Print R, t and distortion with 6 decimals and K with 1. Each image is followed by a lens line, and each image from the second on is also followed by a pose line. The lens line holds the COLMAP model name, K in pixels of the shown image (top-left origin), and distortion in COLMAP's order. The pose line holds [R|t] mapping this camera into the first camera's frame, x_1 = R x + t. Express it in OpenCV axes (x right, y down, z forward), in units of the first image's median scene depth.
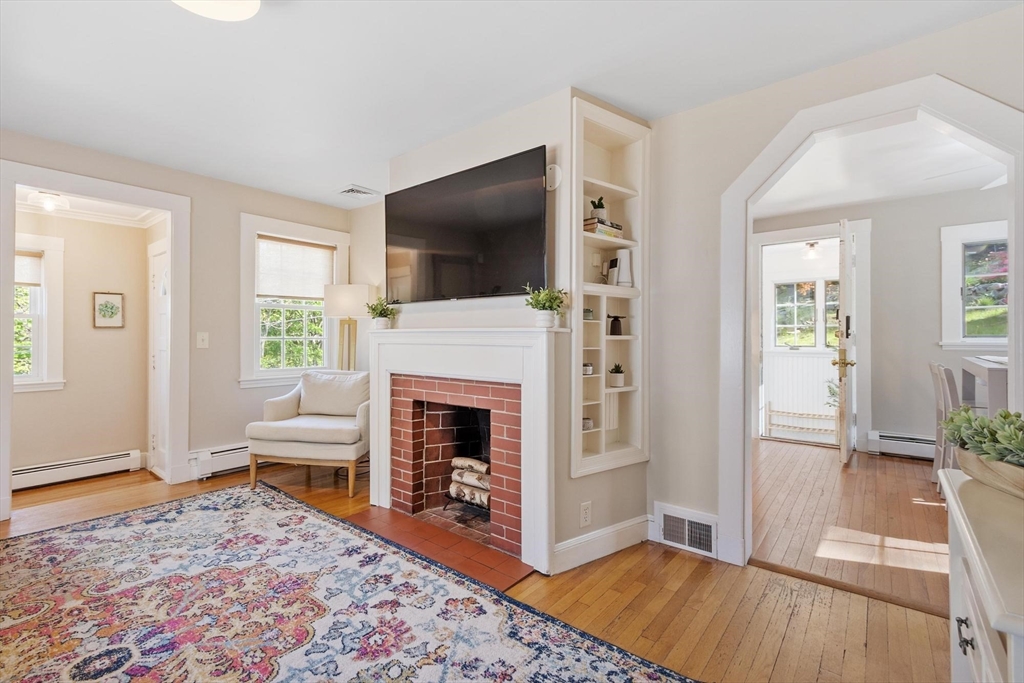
lens RADIAL K [[459.4, 0, 486.9], [0, 459.4, 336.3], [0, 0, 1]] dist [0.000220, -0.000507]
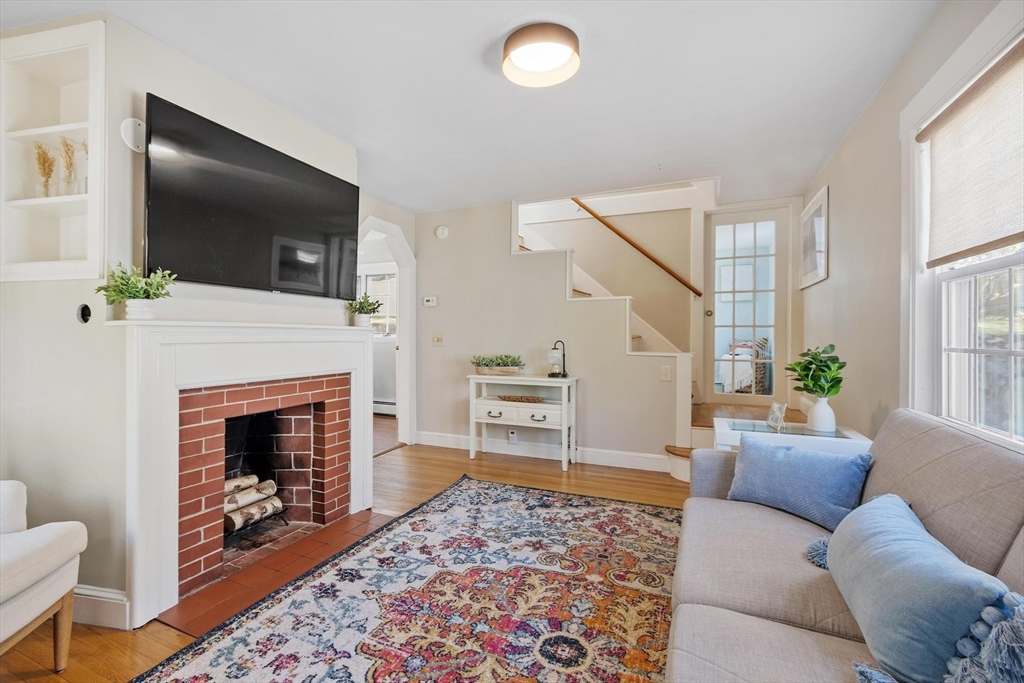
lens RADIAL K [[459.4, 0, 486.9], [0, 459.4, 336.3], [0, 0, 1]] dist [0.000220, -0.000507]
pose [[-0.270800, -0.004514, 0.962625, -1.220575], [-0.007066, 0.999971, 0.002702, 0.001663], [-0.962610, -0.006070, -0.270824, 0.991839]]
